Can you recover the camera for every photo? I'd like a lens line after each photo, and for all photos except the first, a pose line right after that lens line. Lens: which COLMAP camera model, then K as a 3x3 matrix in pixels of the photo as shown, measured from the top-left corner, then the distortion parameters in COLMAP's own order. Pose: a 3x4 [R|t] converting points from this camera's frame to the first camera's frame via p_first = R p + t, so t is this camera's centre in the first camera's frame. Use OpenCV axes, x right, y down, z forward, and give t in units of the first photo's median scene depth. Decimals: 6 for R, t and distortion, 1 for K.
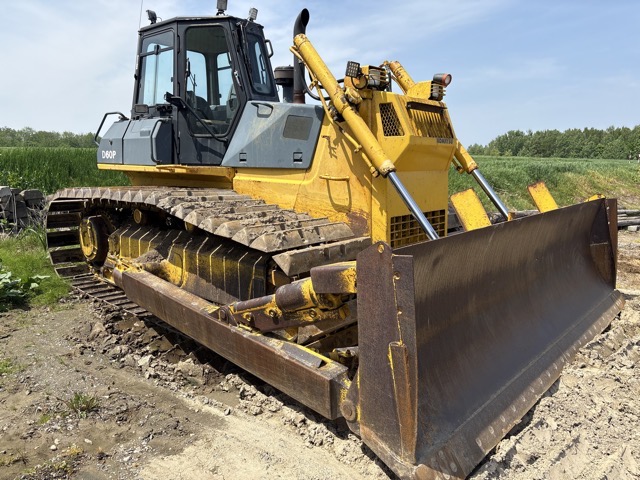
lens RADIAL K [[483.7, 0, 320.7], [0, 483.7, 241.4], [0, 0, 1]] dist [0.047491, -0.054838]
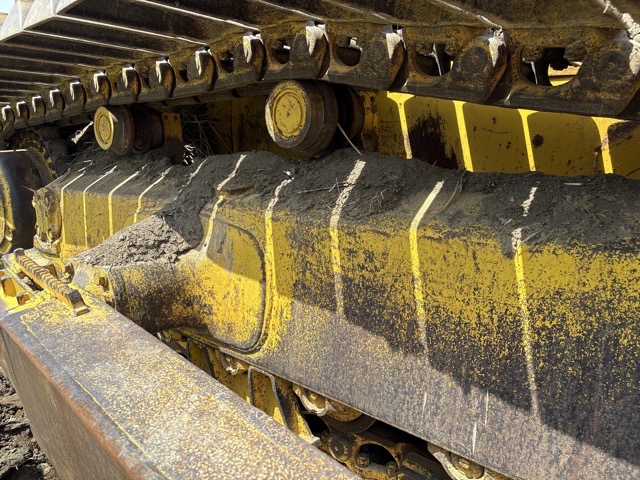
lens RADIAL K [[483.7, 0, 319.7], [0, 483.7, 239.8], [0, 0, 1]] dist [0.047491, -0.054838]
pose [[0.999835, -0.018125, -0.001131, -0.248682], [0.018144, 0.999634, 0.020090, 0.026560], [0.000766, -0.020107, 0.999798, 0.724184]]
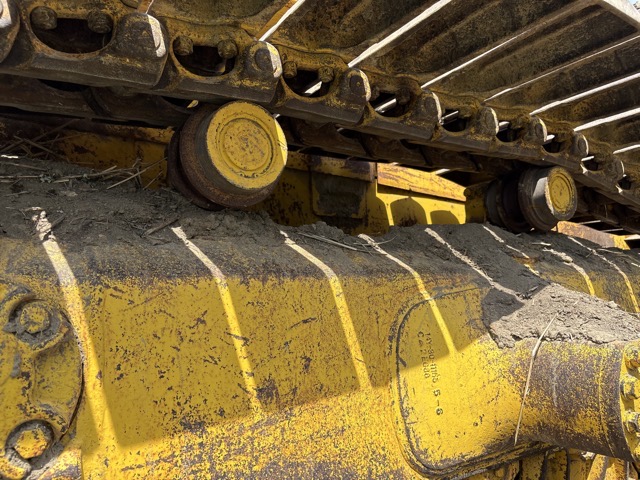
lens RADIAL K [[483.7, 0, 321.6], [0, 483.7, 246.5], [0, 0, 1]] dist [0.047491, -0.054838]
pose [[0.255193, 0.073061, 0.964126, -0.583967], [0.186160, 0.974772, -0.123142, 0.007569], [-0.948800, 0.210907, 0.235154, 1.049372]]
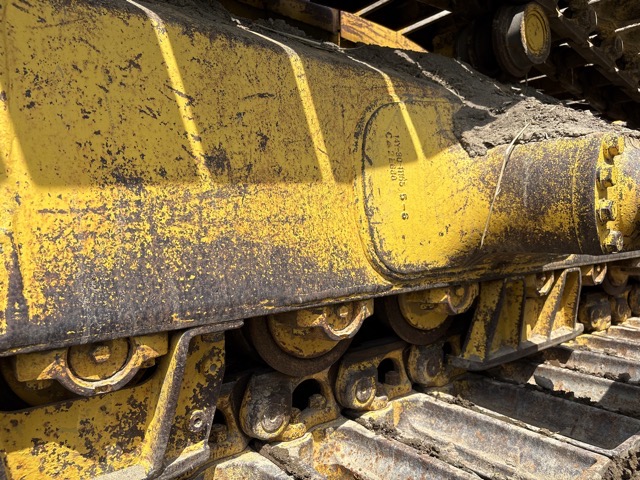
lens RADIAL K [[483.7, 0, 323.7], [0, 483.7, 242.7], [0, 0, 1]] dist [0.047491, -0.054838]
pose [[0.159648, -0.061097, 0.985282, -0.564569], [0.174739, 0.984071, 0.032709, 0.053956], [-0.971586, 0.166945, 0.167781, 1.064776]]
